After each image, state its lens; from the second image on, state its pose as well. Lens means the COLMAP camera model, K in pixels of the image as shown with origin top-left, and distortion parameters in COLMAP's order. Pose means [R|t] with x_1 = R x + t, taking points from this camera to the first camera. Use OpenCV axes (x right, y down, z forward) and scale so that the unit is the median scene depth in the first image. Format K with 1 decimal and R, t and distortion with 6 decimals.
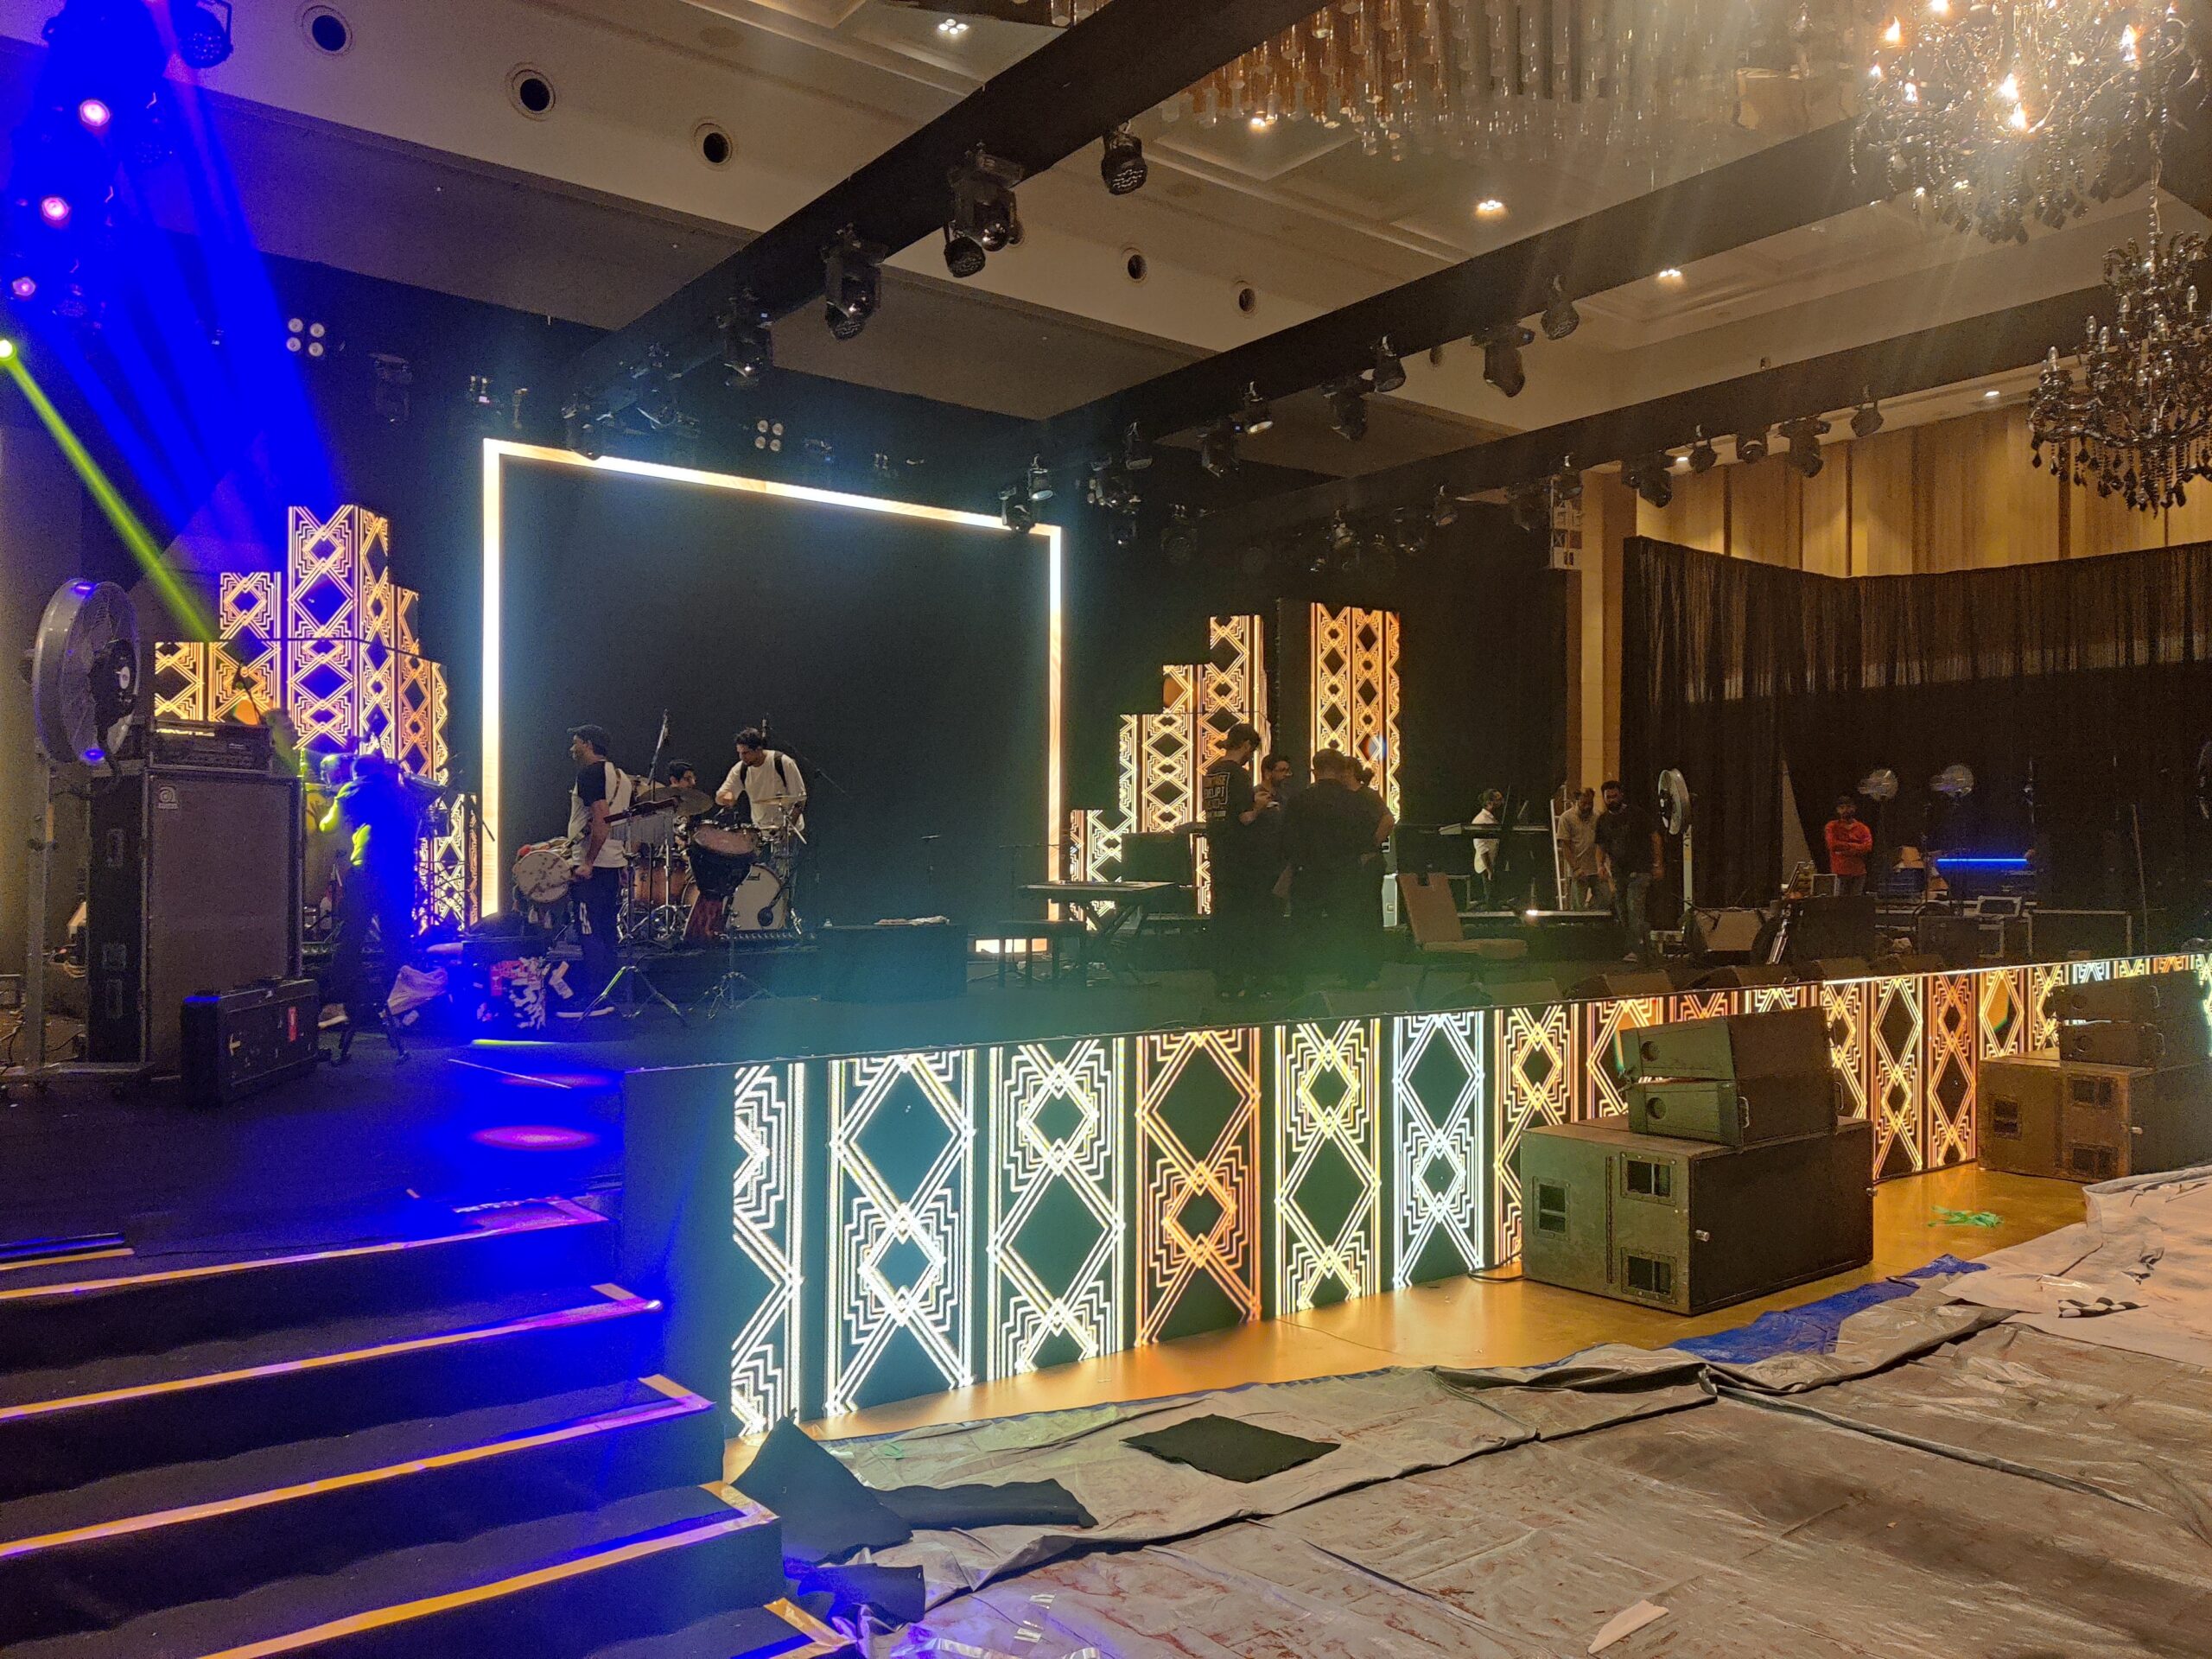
lens RADIAL K [[1693.1, 0, 1106.0], [0, 1693.1, 829.5], [0, 0, 1]] dist [0.153731, -0.319260]
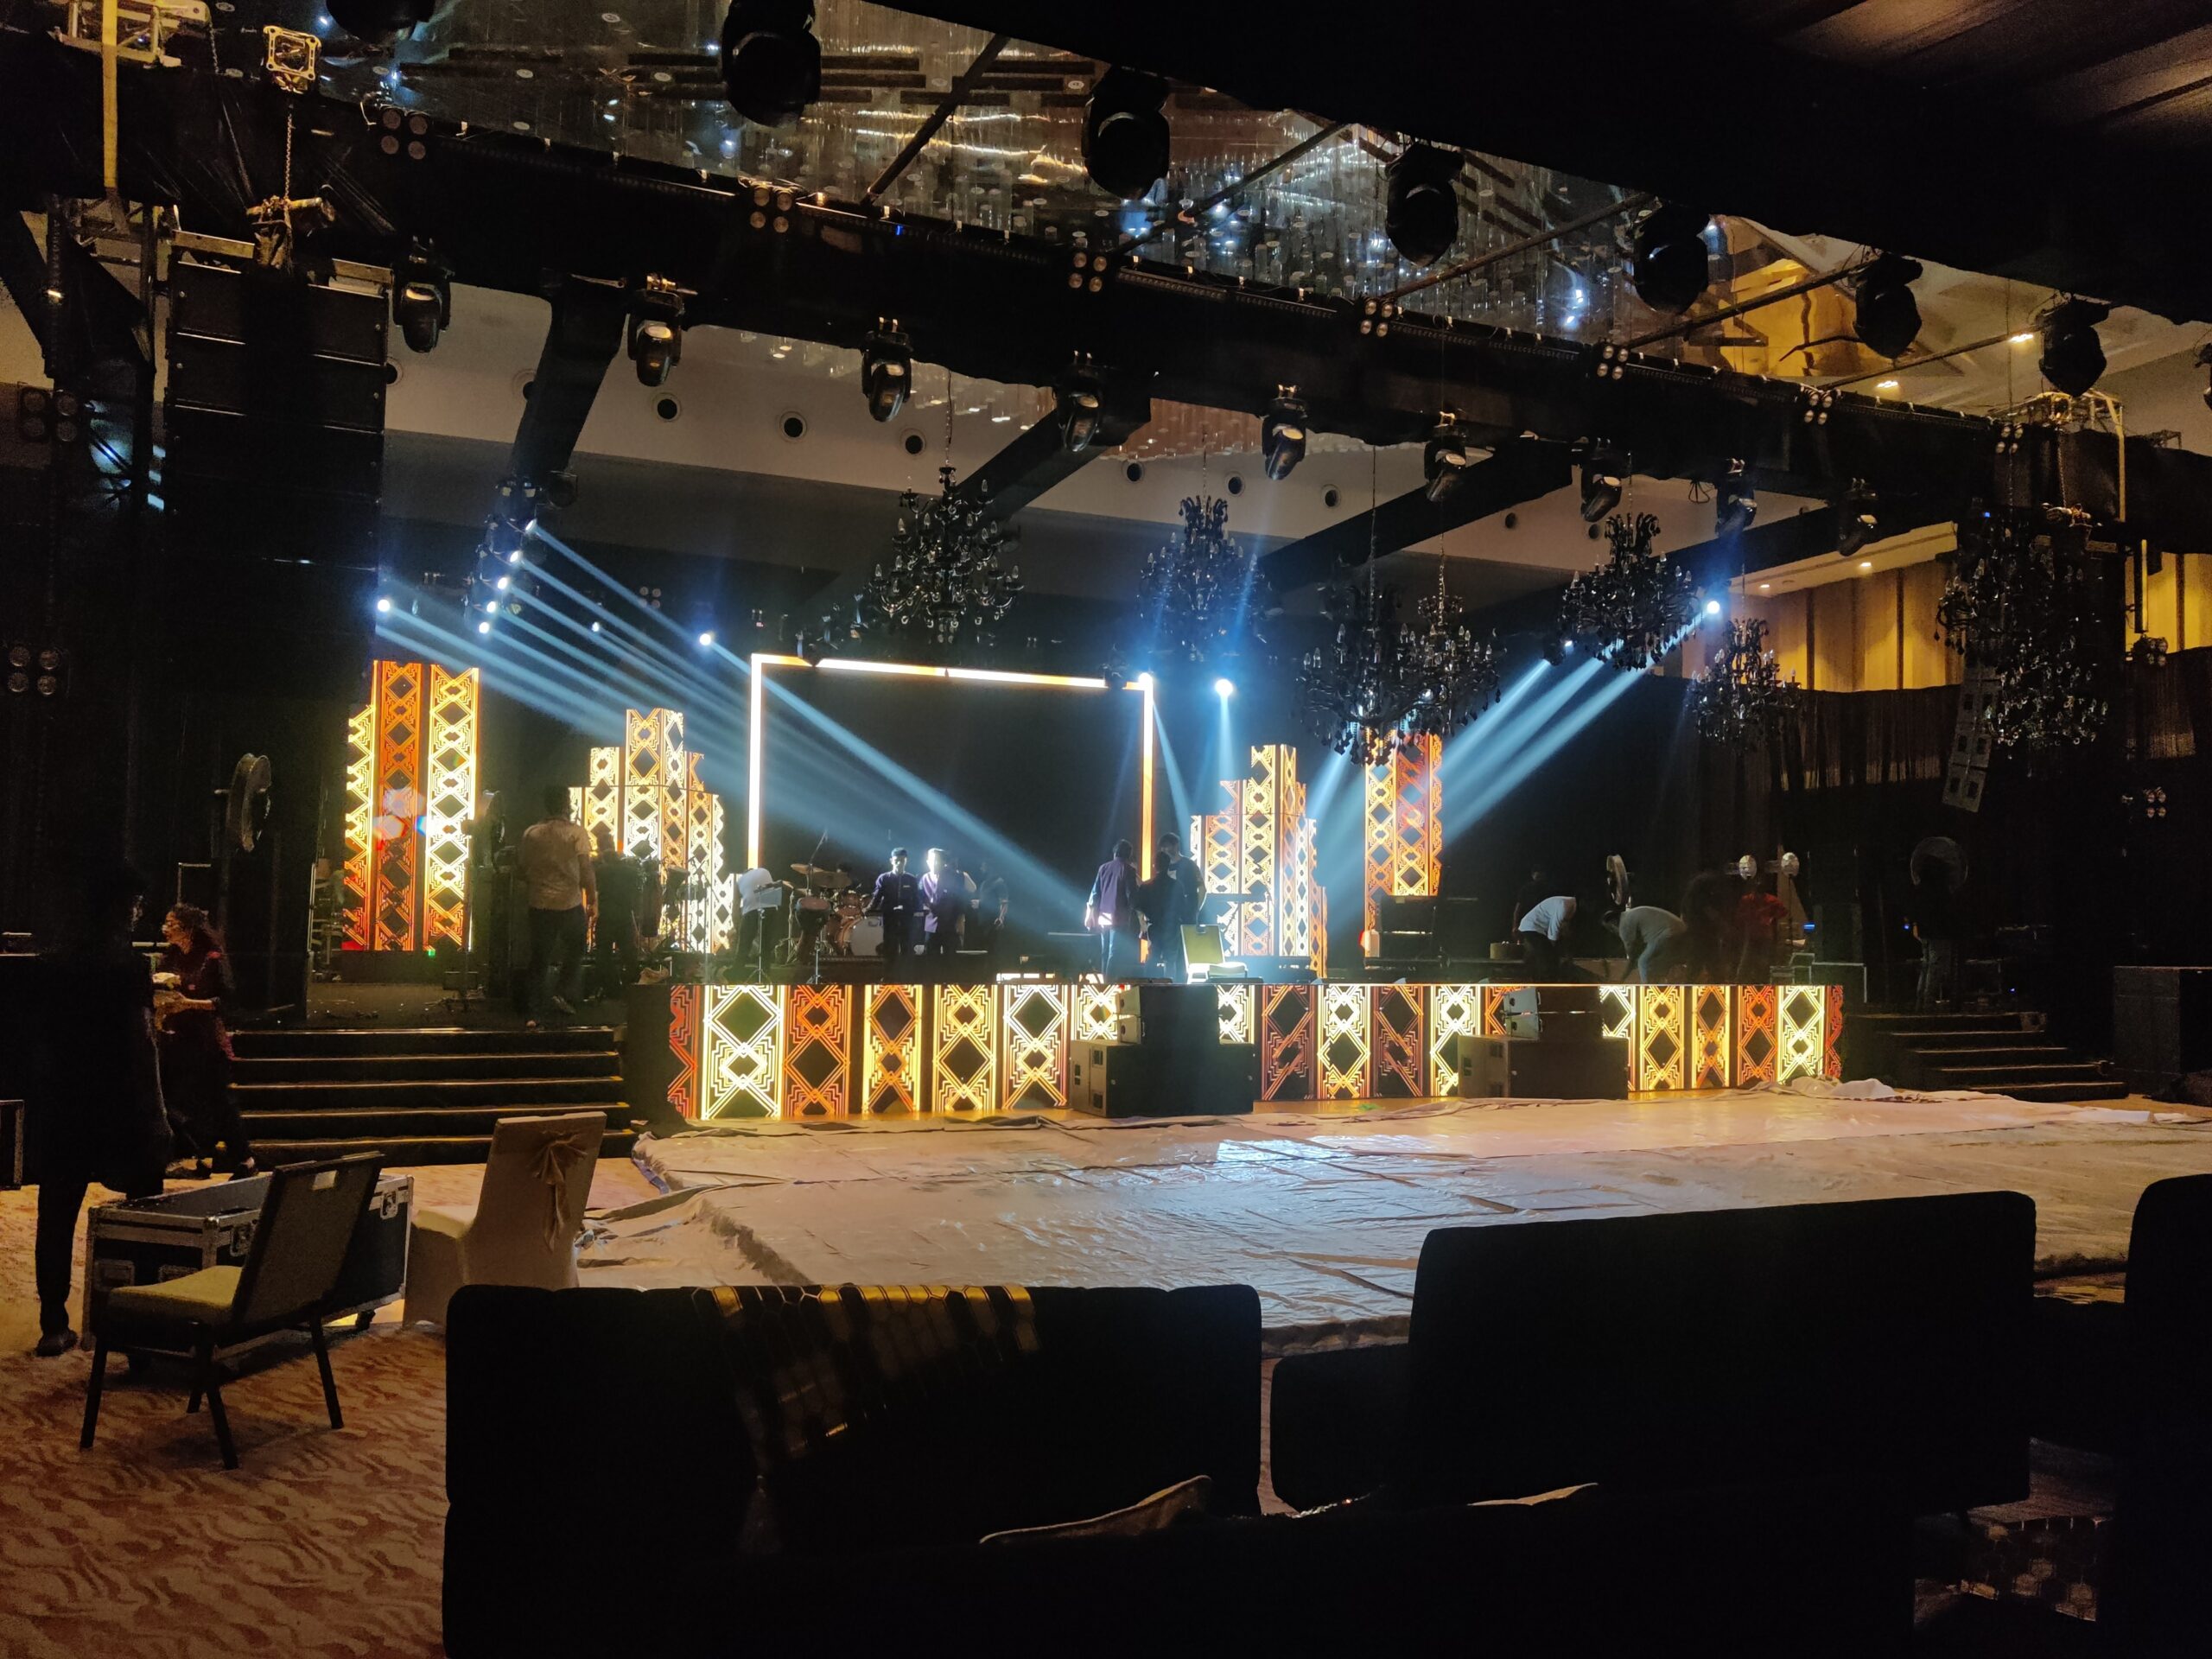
lens RADIAL K [[1693.1, 0, 1106.0], [0, 1693.1, 829.5], [0, 0, 1]] dist [0.153731, -0.319260]
pose [[0.970011, -0.004315, -0.243021, 0.380879], [-0.005203, 0.999245, -0.038511, -0.002763], [0.243003, 0.038621, 0.969256, -0.504953]]
